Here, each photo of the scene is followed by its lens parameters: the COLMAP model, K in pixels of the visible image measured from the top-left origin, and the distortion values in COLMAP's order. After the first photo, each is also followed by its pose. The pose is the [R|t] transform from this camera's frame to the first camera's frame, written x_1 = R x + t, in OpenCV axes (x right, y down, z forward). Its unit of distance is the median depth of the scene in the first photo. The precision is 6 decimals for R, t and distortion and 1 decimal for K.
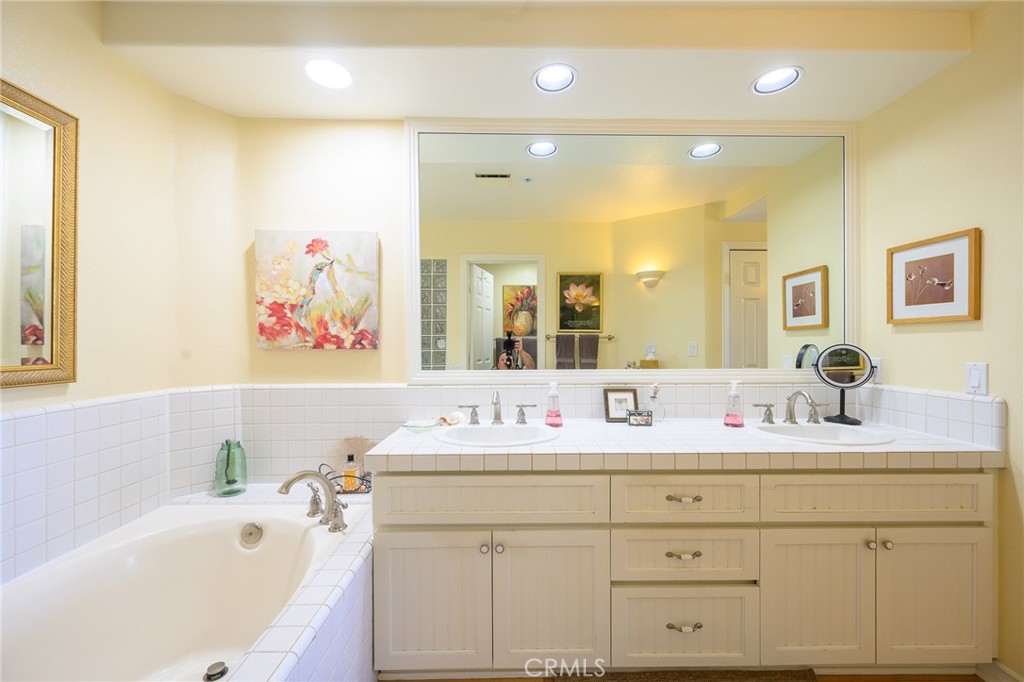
lens RADIAL K [[421.9, 0, 512.0], [0, 421.9, 341.0], [0, 0, 1]] dist [-0.000014, -0.000123]
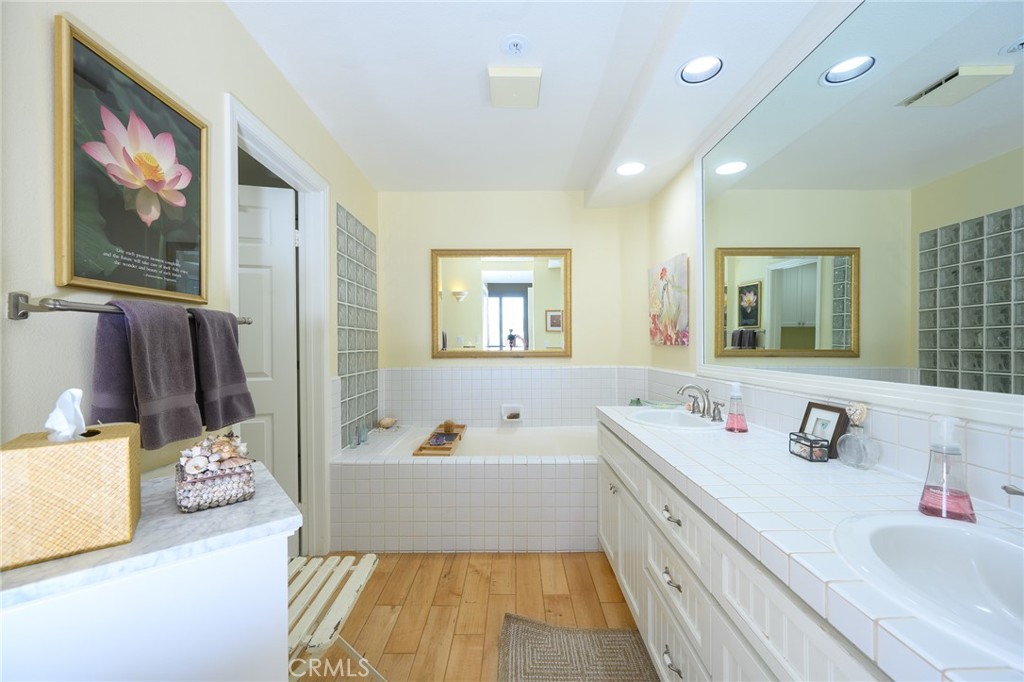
lens RADIAL K [[402.4, 0, 512.9], [0, 402.4, 343.9], [0, 0, 1]] dist [-0.000588, -0.000568]
pose [[-0.025717, -0.001258, -0.999668, 0.910157], [0.011135, 0.999937, -0.001544, 0.011505], [0.999607, -0.011171, -0.025702, 0.521610]]
